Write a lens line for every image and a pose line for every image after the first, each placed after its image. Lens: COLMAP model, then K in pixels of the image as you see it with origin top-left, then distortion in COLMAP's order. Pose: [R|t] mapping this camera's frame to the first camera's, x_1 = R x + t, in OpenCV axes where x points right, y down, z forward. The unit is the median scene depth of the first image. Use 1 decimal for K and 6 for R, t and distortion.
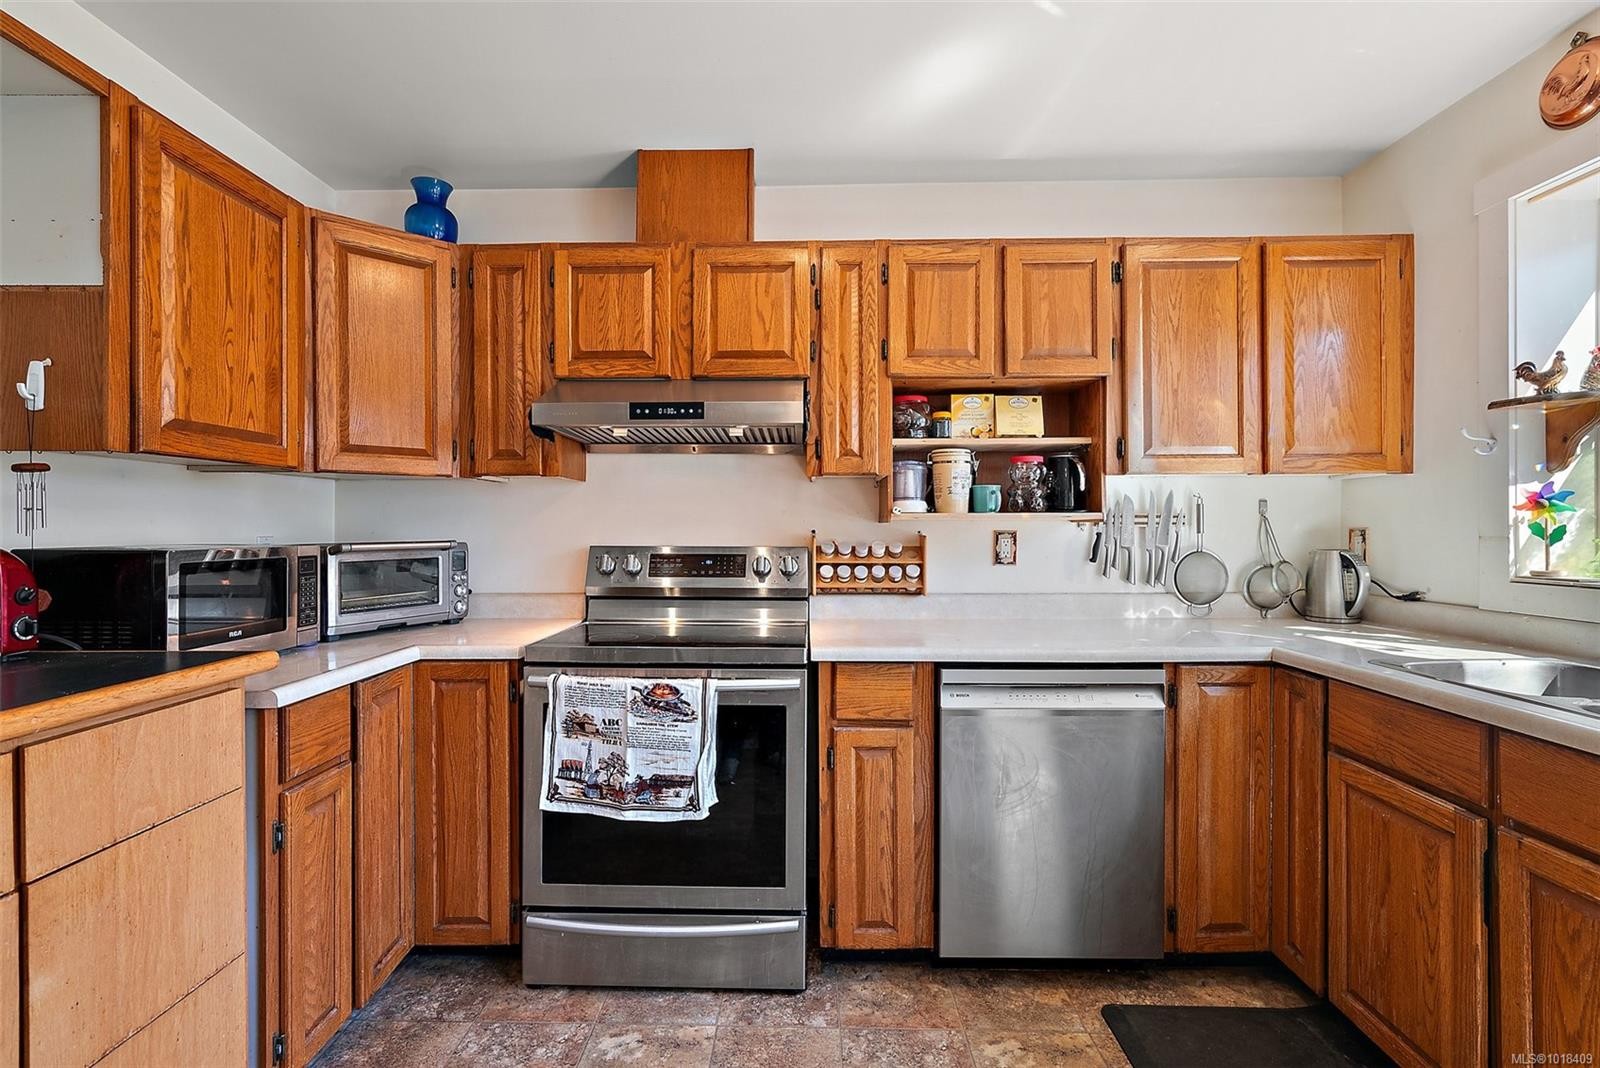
lens RADIAL K [[738.2, 0, 794.9], [0, 738.2, 528.0], [0, 0, 1]] dist [-0.003313, 0.001525]
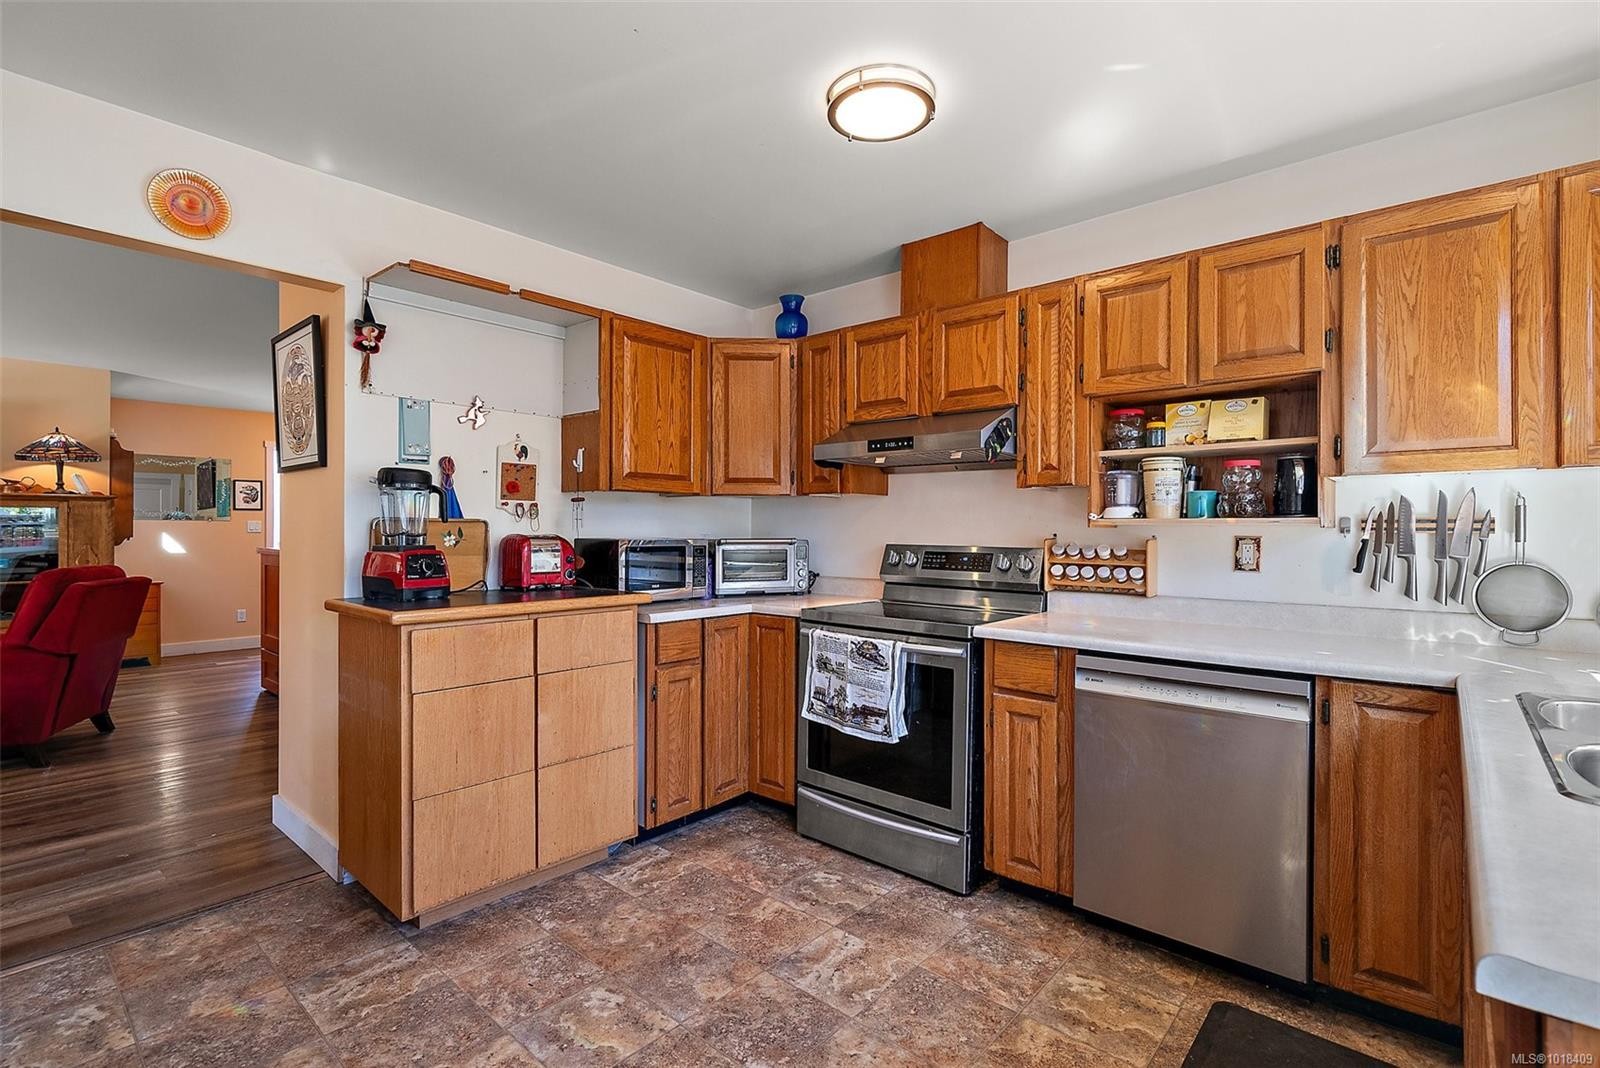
lens RADIAL K [[742.7, 0, 800.0], [0, 742.7, 534.0], [0, 0, 1]] dist [-0.001239, 0.000383]
pose [[0.764245, 0.009038, -0.644862, 0.529248], [-0.008017, 0.999958, 0.004514, 0.001086], [0.644876, 0.001720, 0.764286, -0.139131]]
